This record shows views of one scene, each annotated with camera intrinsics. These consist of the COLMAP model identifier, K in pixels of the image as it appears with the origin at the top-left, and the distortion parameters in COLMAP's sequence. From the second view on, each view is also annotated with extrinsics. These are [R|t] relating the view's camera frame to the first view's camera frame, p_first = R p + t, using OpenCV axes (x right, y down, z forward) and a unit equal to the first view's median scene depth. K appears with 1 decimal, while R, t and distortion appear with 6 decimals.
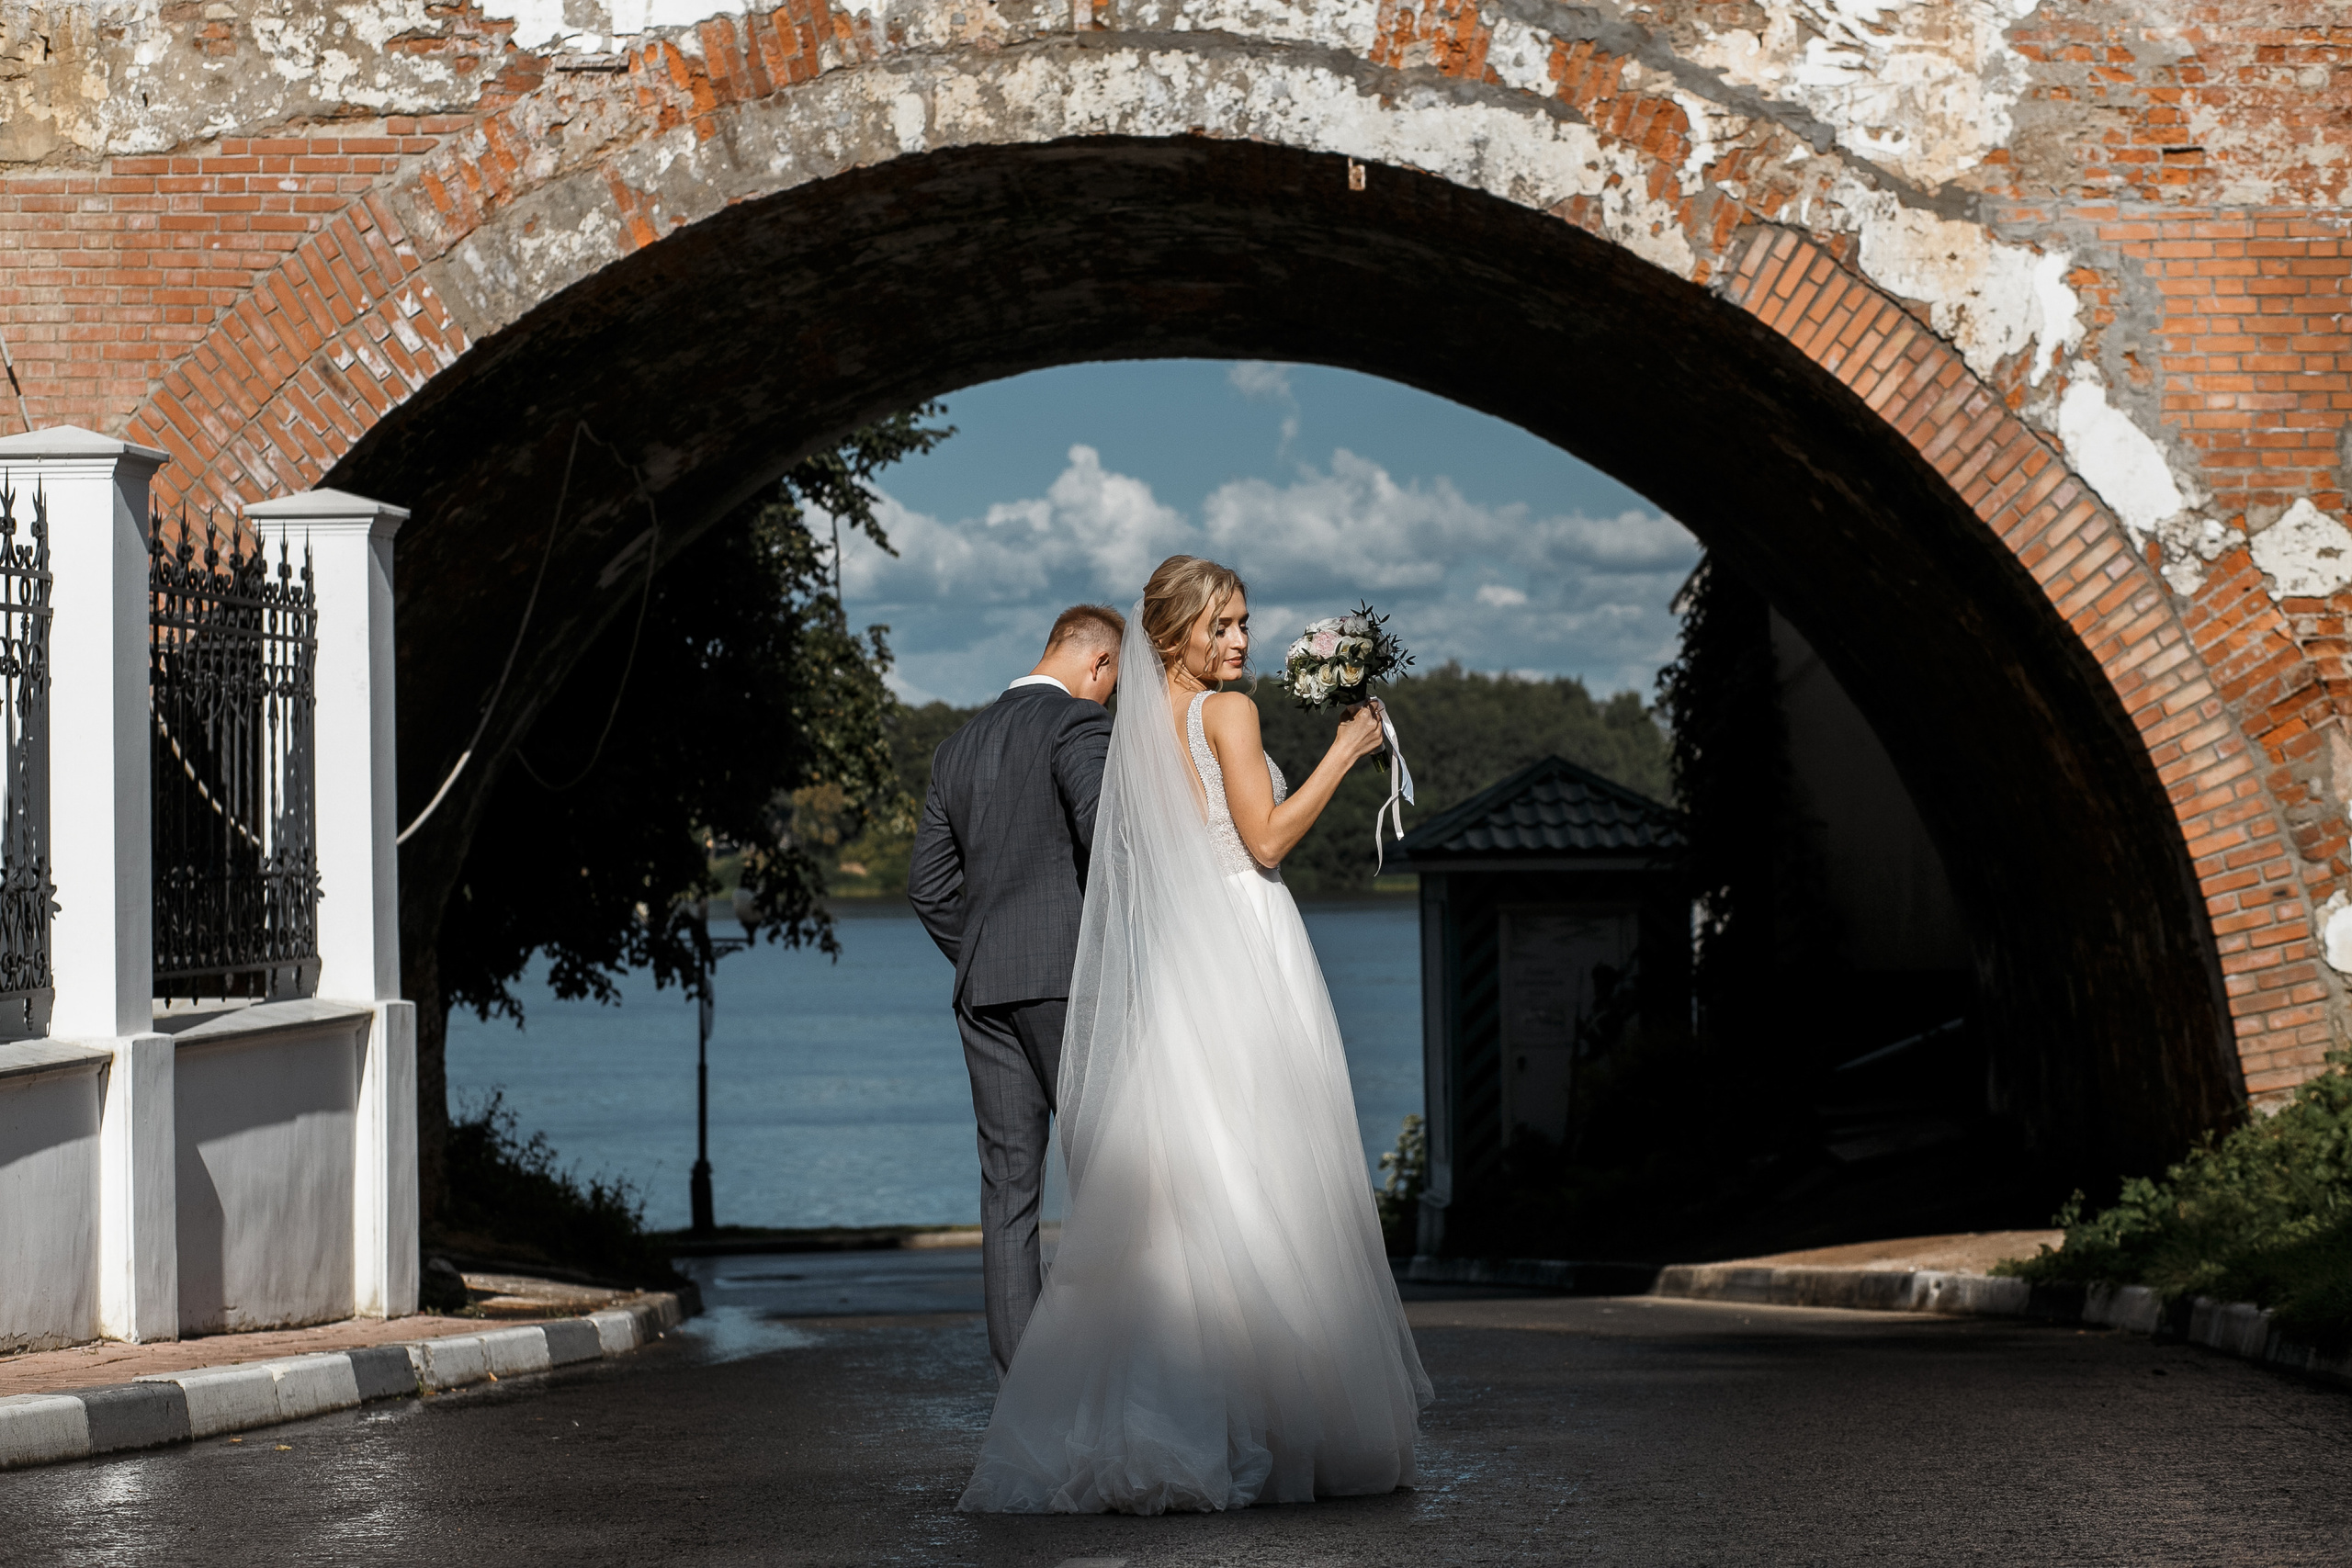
lens RADIAL K [[6046.3, 0, 1172.7], [0, 6046.3, 699.0], [0, 0, 1]] dist [-0.108114, -0.371917]
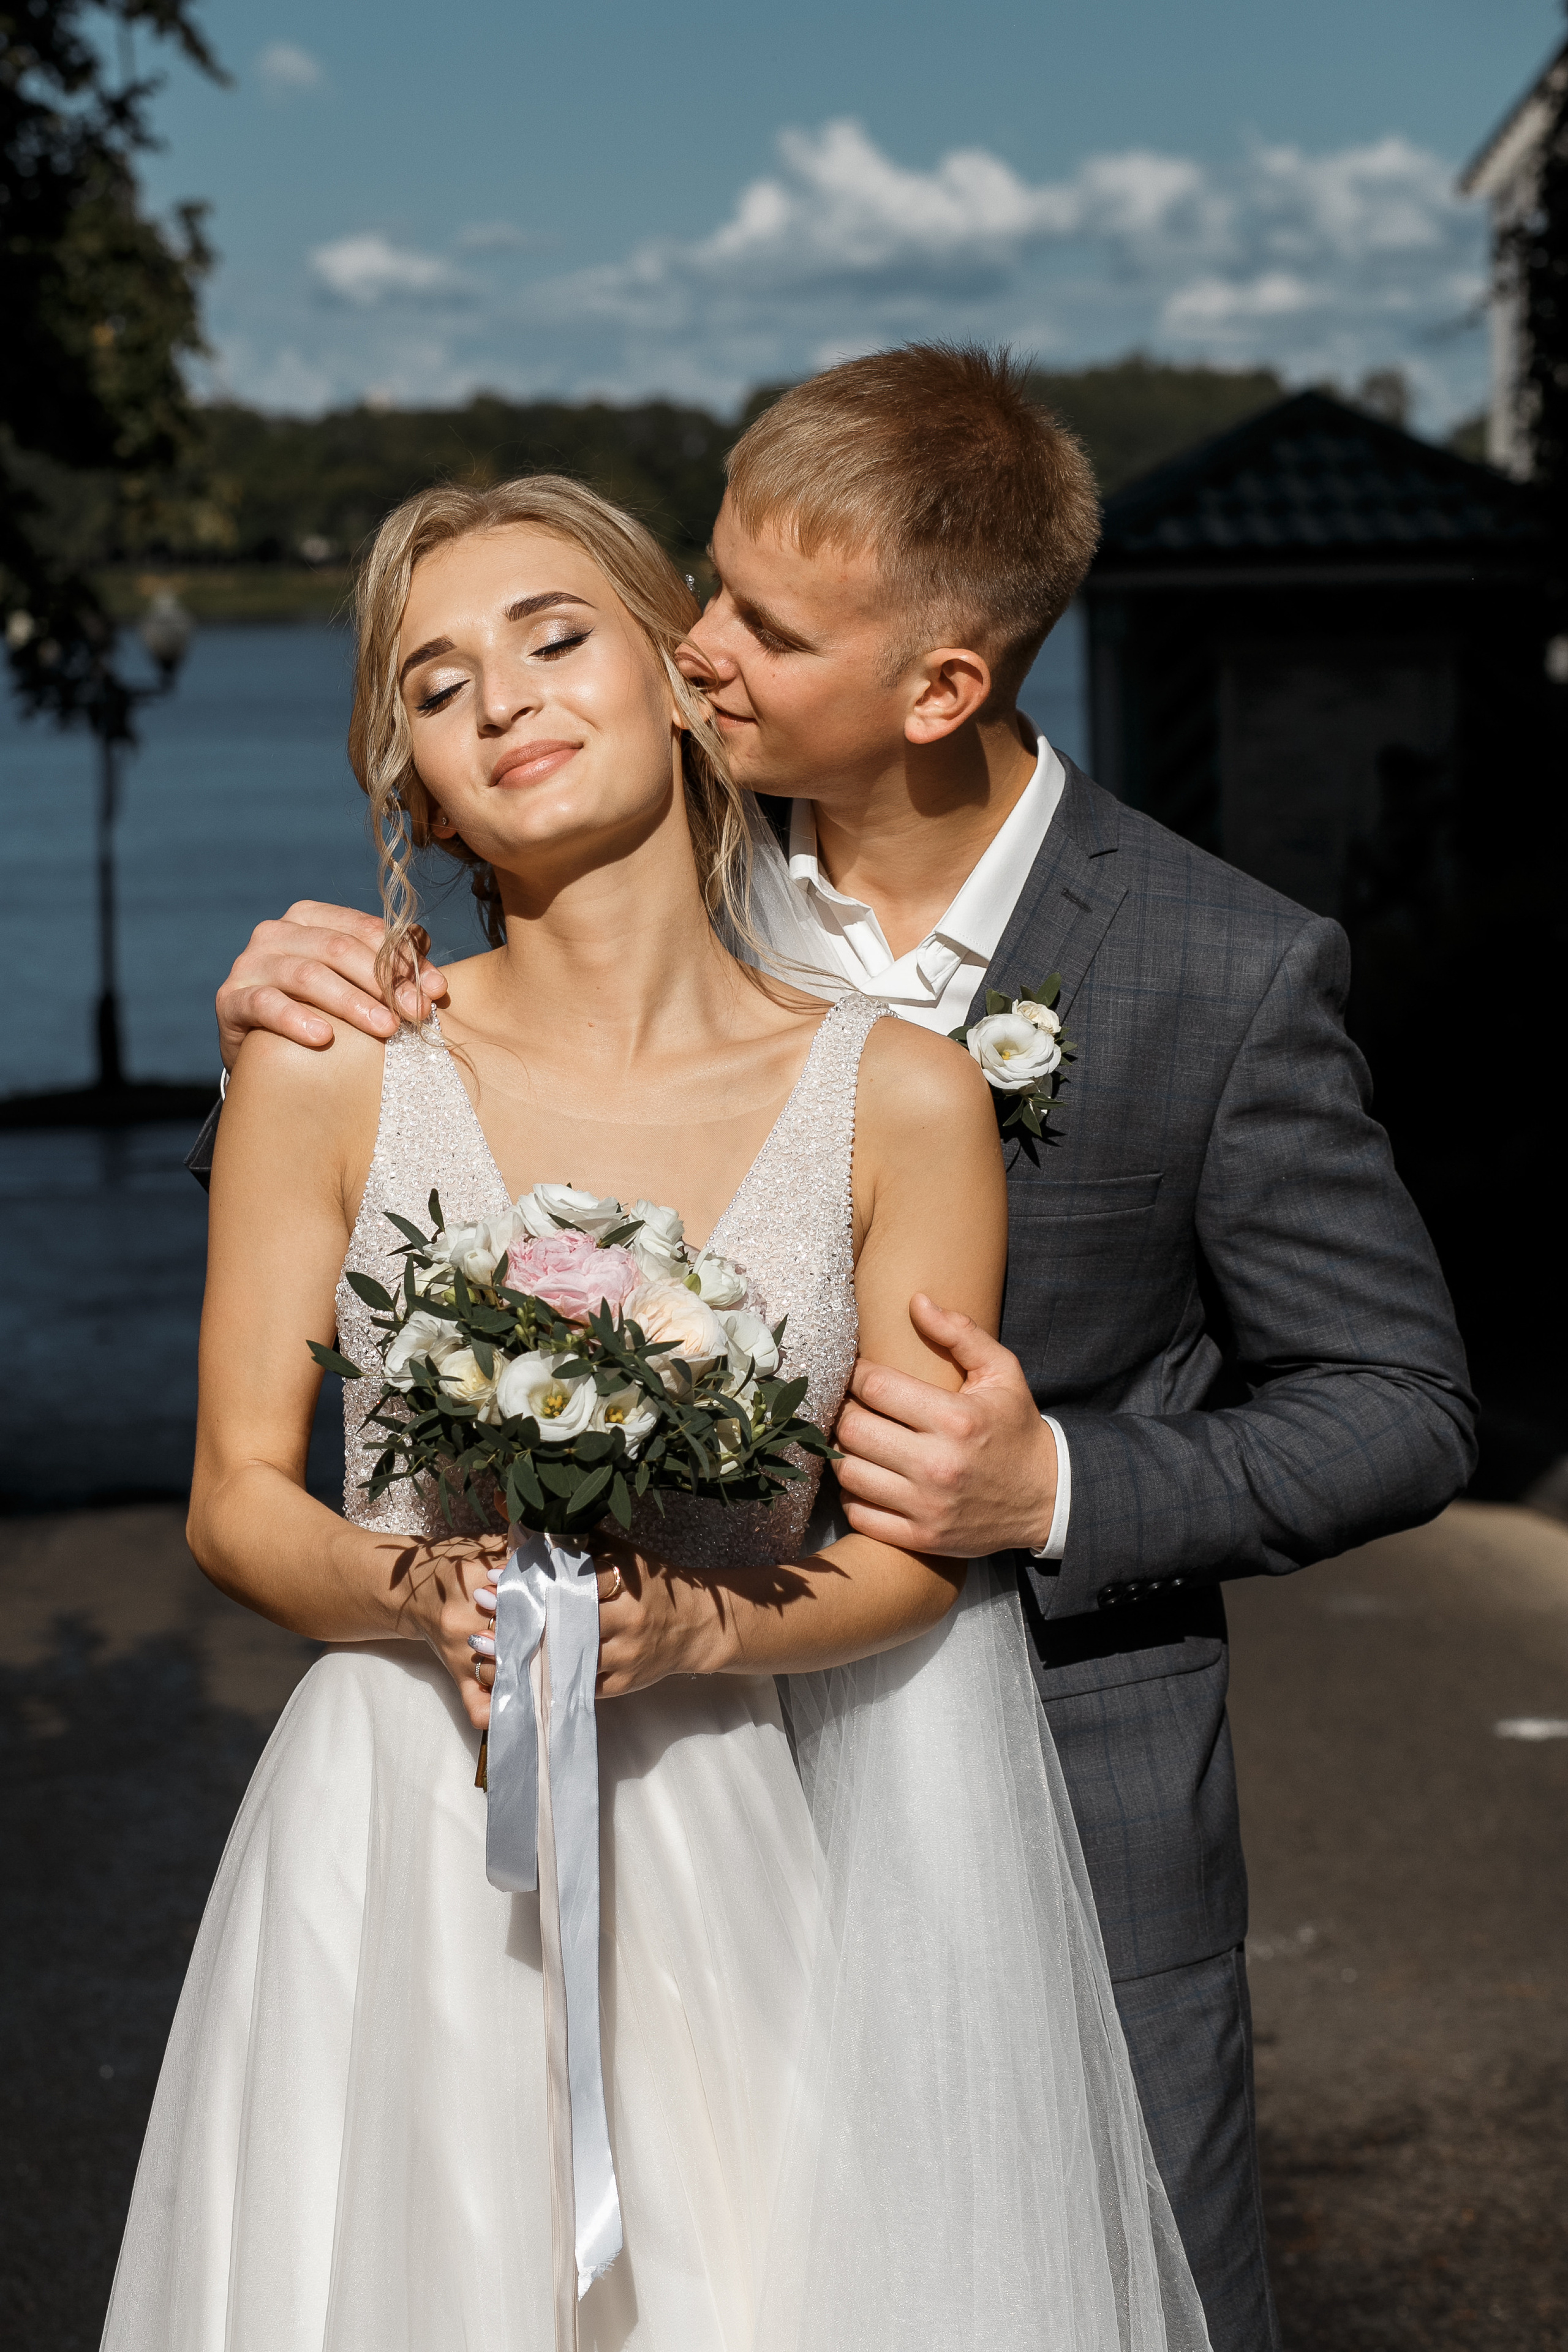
lens RADIAL K [[5752.9, 0, 695.3], [0, 5752.9, 1175.1], [0, 0, 1]] dist [-0.025335, -1.419004]
pose [[0.999461, -0.010371, -0.031141, 0.032381], [0.014409, 0.991092, 0.132397, 0.016696], [0.029491, -0.132774, 0.990707, 0.694692]]
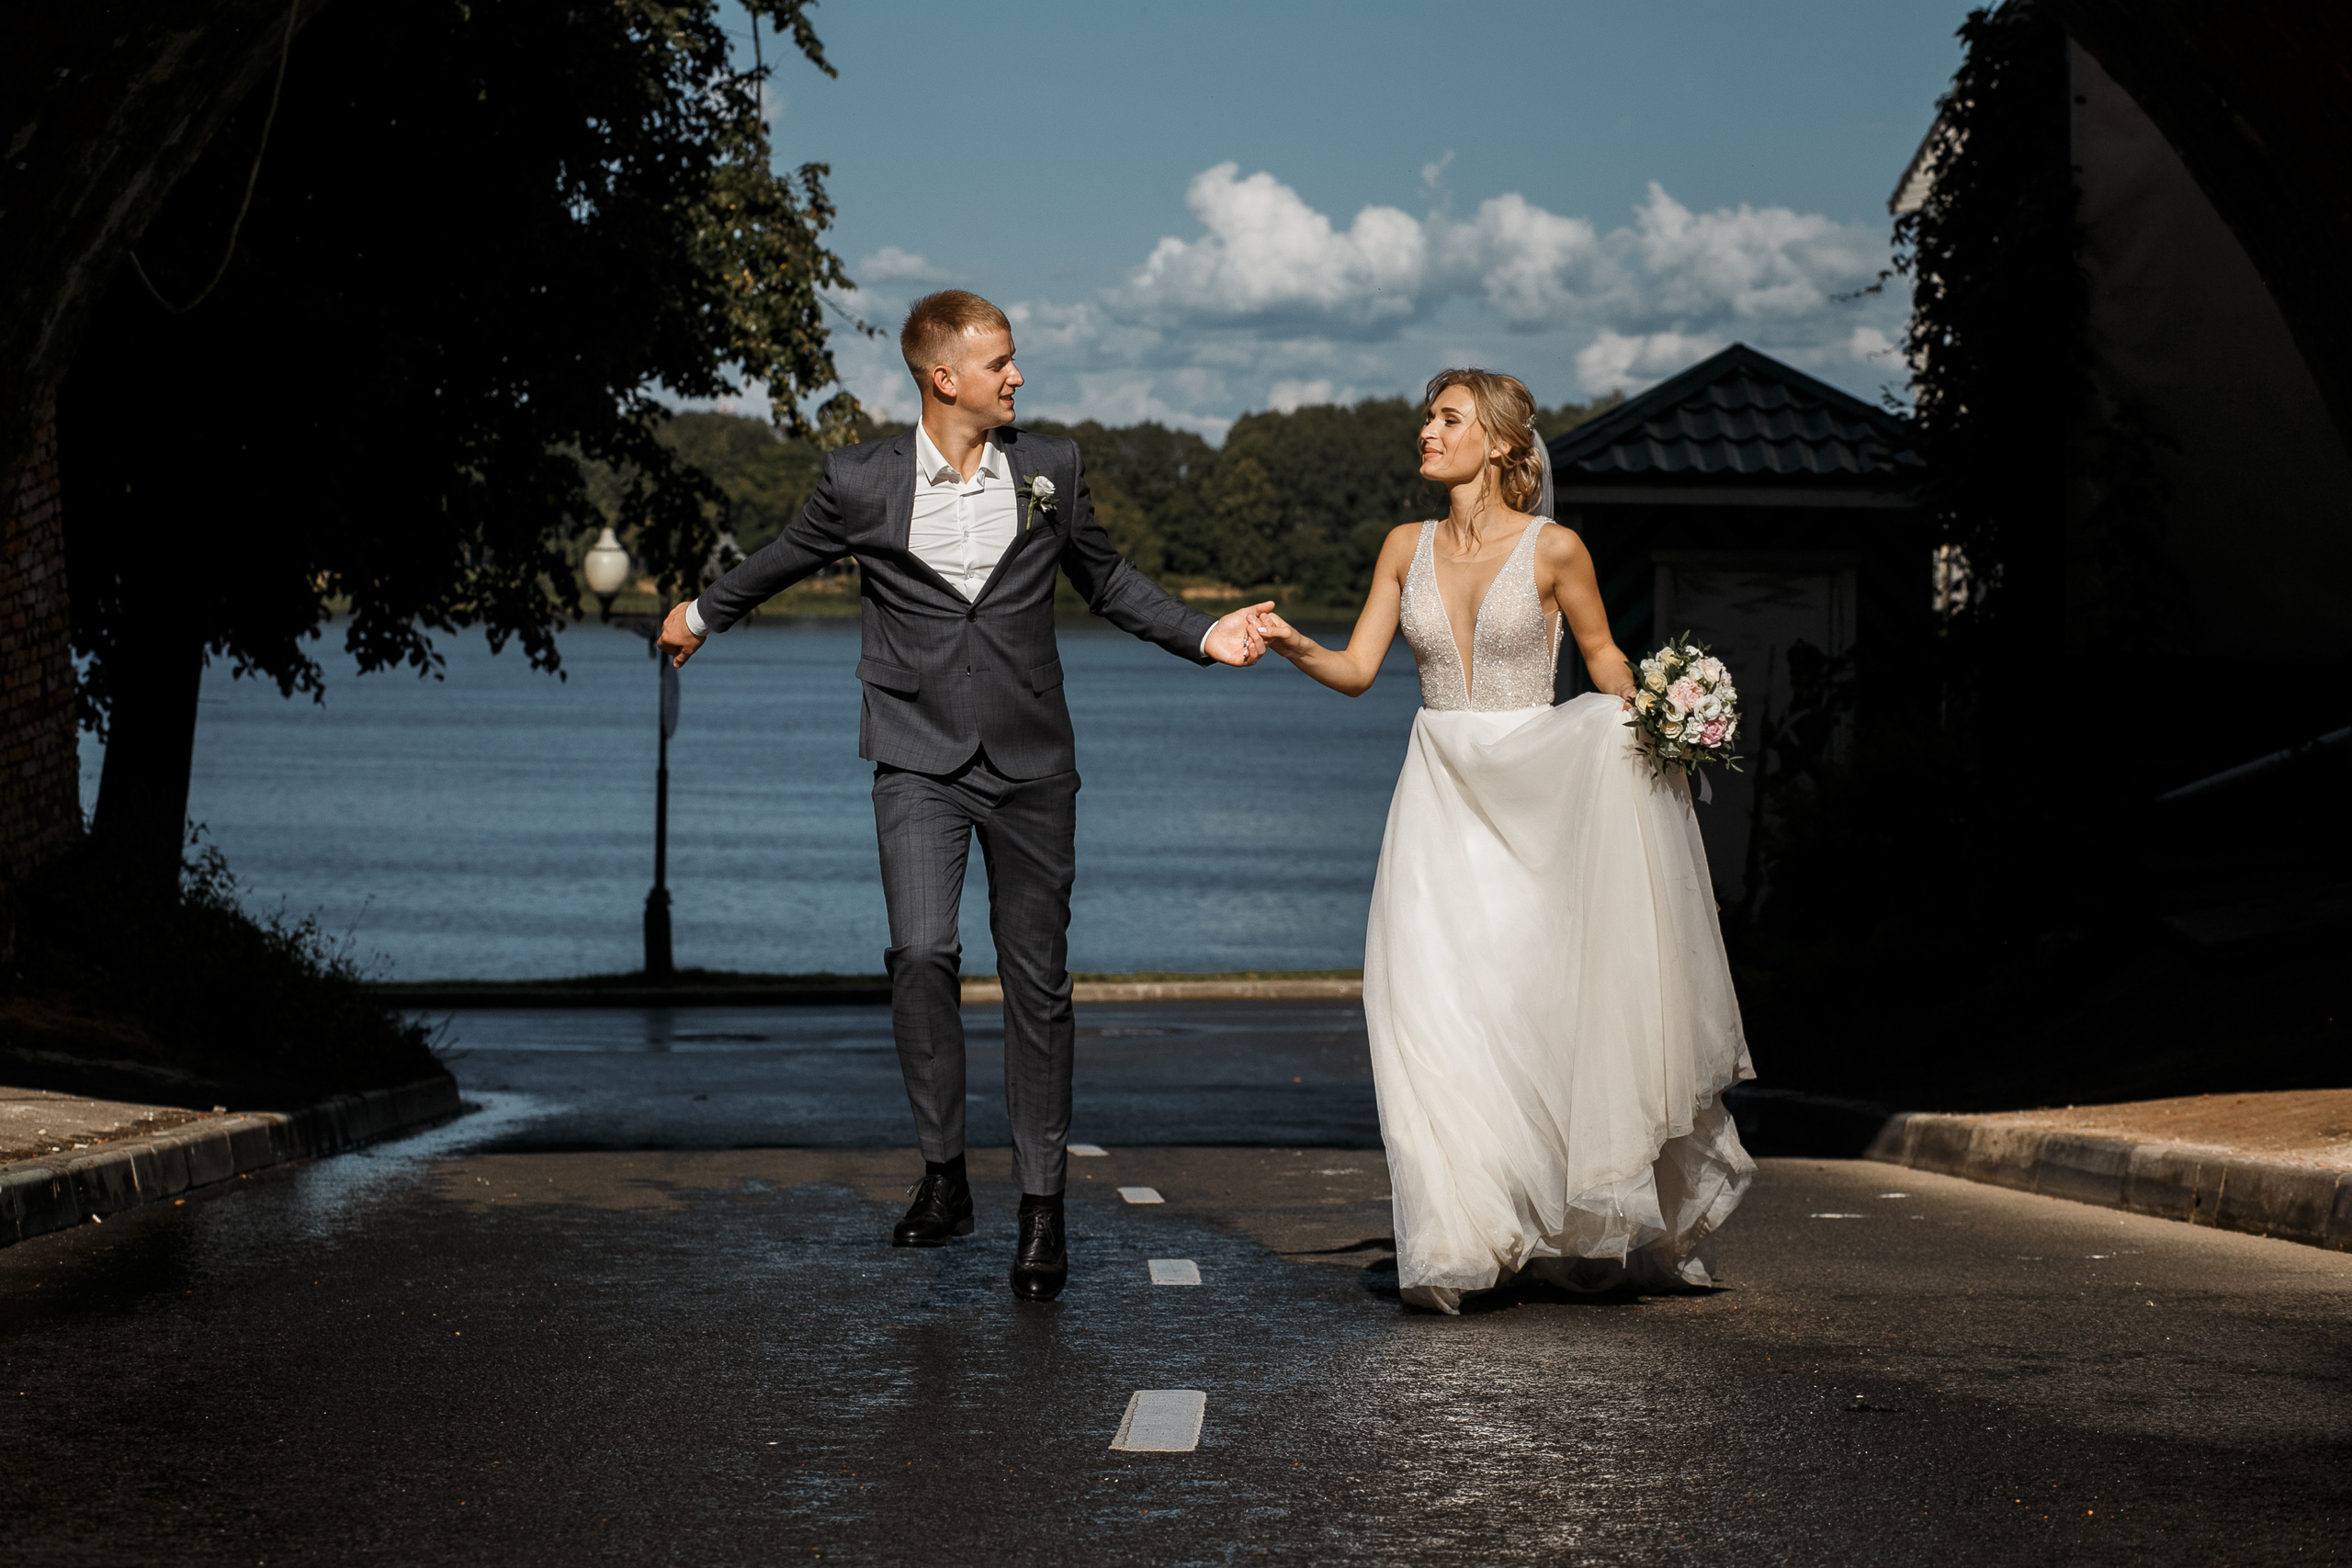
lens RADIAL K [[5752.4, 0, 938.6], [0, 5752.4, 784.9], [0, 0, 1]] dist [-0.025335, -1.419004]
pose [[0.997207, 0.025405, -0.070236, 0.029256], [-0.021239, 0.998006, 0.059441, 0.035905], [0.071606, -0.057783, 0.995758, 0.517096]]
